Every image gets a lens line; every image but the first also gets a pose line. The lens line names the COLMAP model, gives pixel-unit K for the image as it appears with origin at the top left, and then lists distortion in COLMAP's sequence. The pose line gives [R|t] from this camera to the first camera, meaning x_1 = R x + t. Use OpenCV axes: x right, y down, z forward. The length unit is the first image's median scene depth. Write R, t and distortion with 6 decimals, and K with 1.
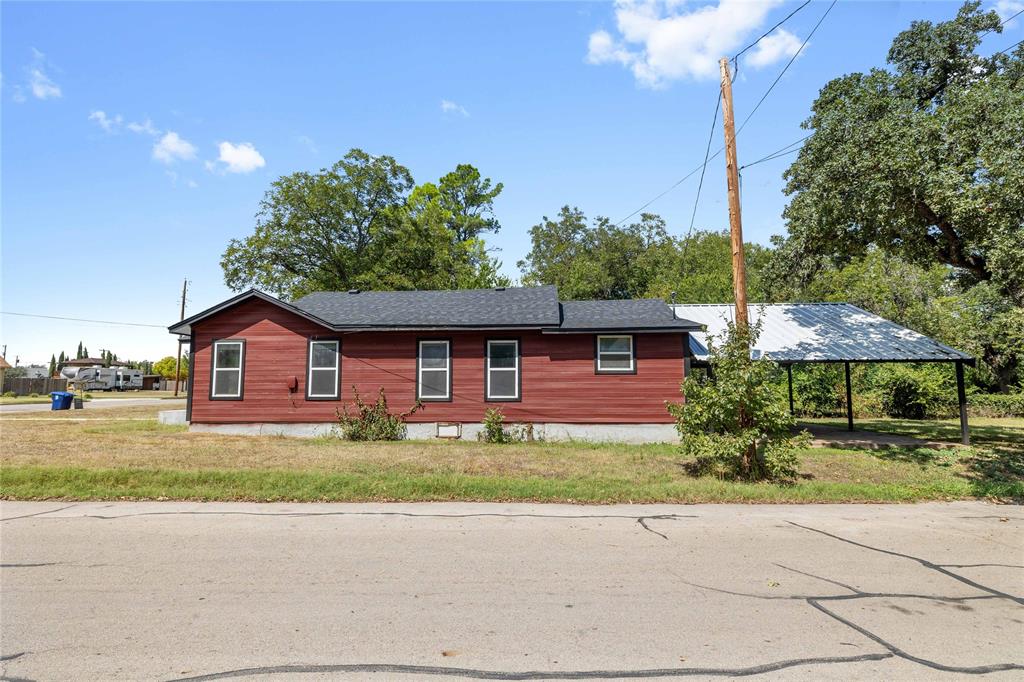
lens RADIAL K [[530.5, 0, 512.5], [0, 530.5, 336.9], [0, 0, 1]] dist [0.002872, 0.000309]
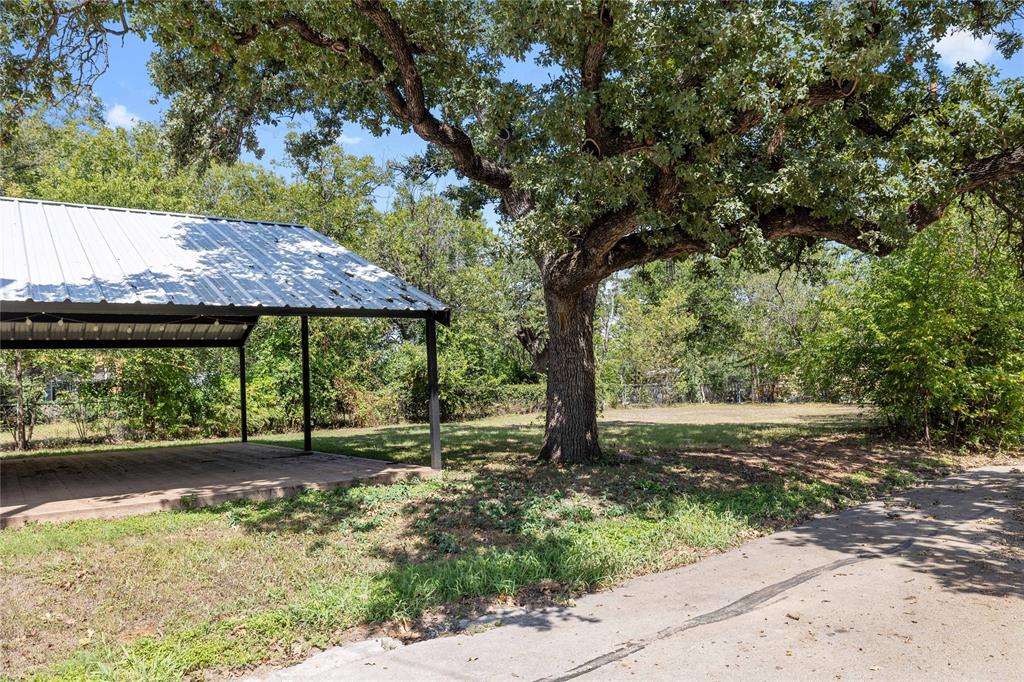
lens RADIAL K [[739.5, 0, 511.6], [0, 739.5, 340.7], [0, 0, 1]] dist [0.006076, 0.000918]
pose [[0.770851, 0.004271, 0.637002, 0.303929], [-0.019332, 0.999674, 0.016691, 0.040511], [-0.636723, -0.025180, 0.770682, 0.261483]]
